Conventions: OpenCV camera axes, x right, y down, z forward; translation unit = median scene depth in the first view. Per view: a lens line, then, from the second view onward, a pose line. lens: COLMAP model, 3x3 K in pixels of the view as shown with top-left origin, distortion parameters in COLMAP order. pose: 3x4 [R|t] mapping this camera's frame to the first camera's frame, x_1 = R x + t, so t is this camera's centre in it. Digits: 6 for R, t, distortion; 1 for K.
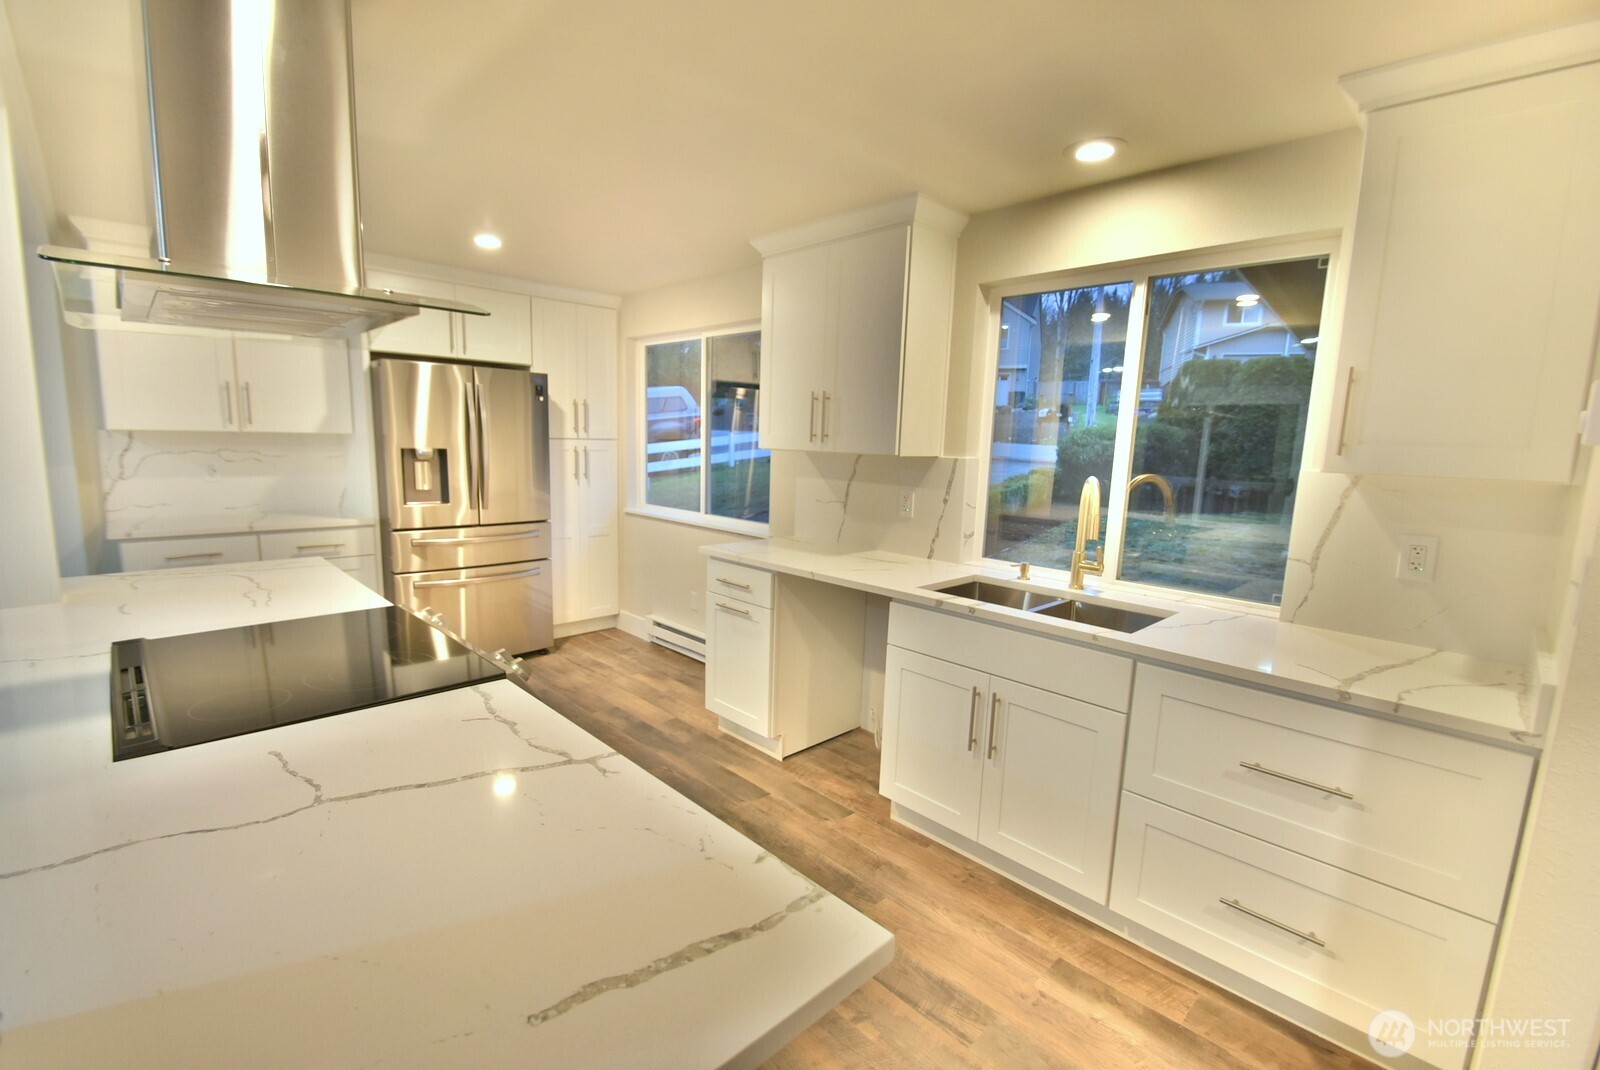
lens RADIAL K [[710.2, 0, 793.9], [0, 710.2, 531.3], [0, 0, 1]] dist [-0.001007, -0.009172]
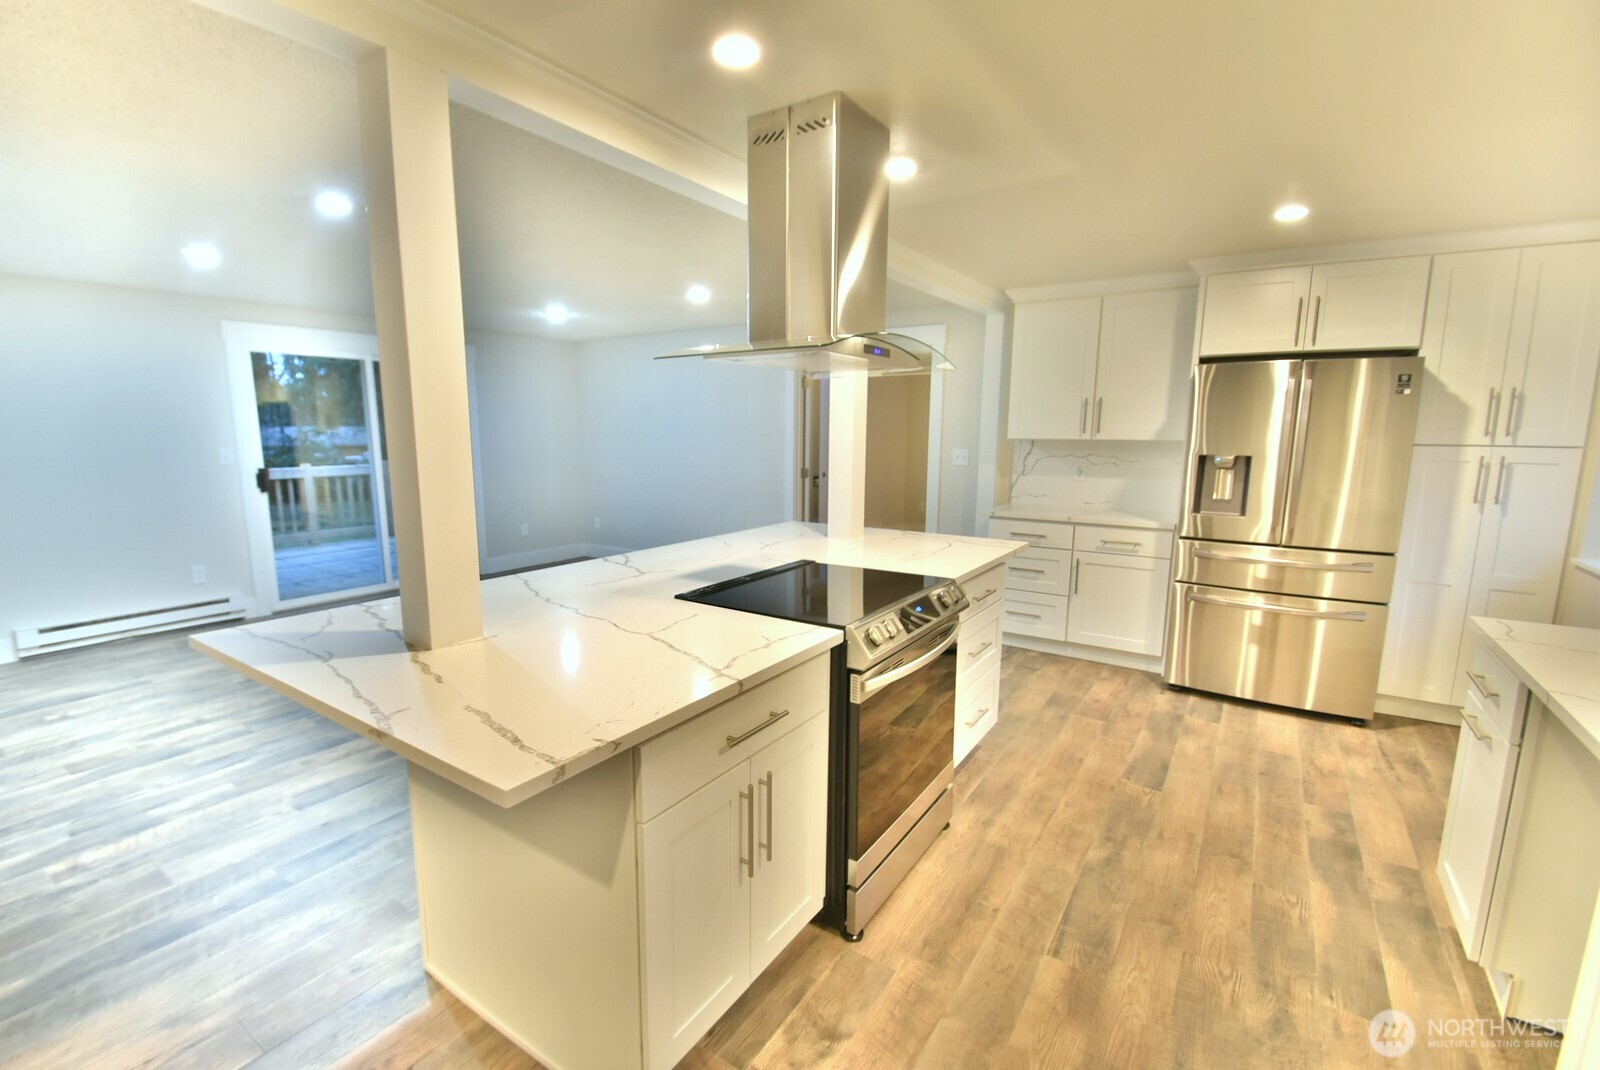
lens RADIAL K [[710.2, 0, 752.9], [0, 710.2, 537.6], [0, 0, 1]] dist [-0.001007, -0.009172]
pose [[0.169445, 0.121545, -0.978016, 0.299643], [-0.128754, 0.986591, 0.100304, -0.023253], [0.977093, 0.108927, 0.182822, 0.230579]]
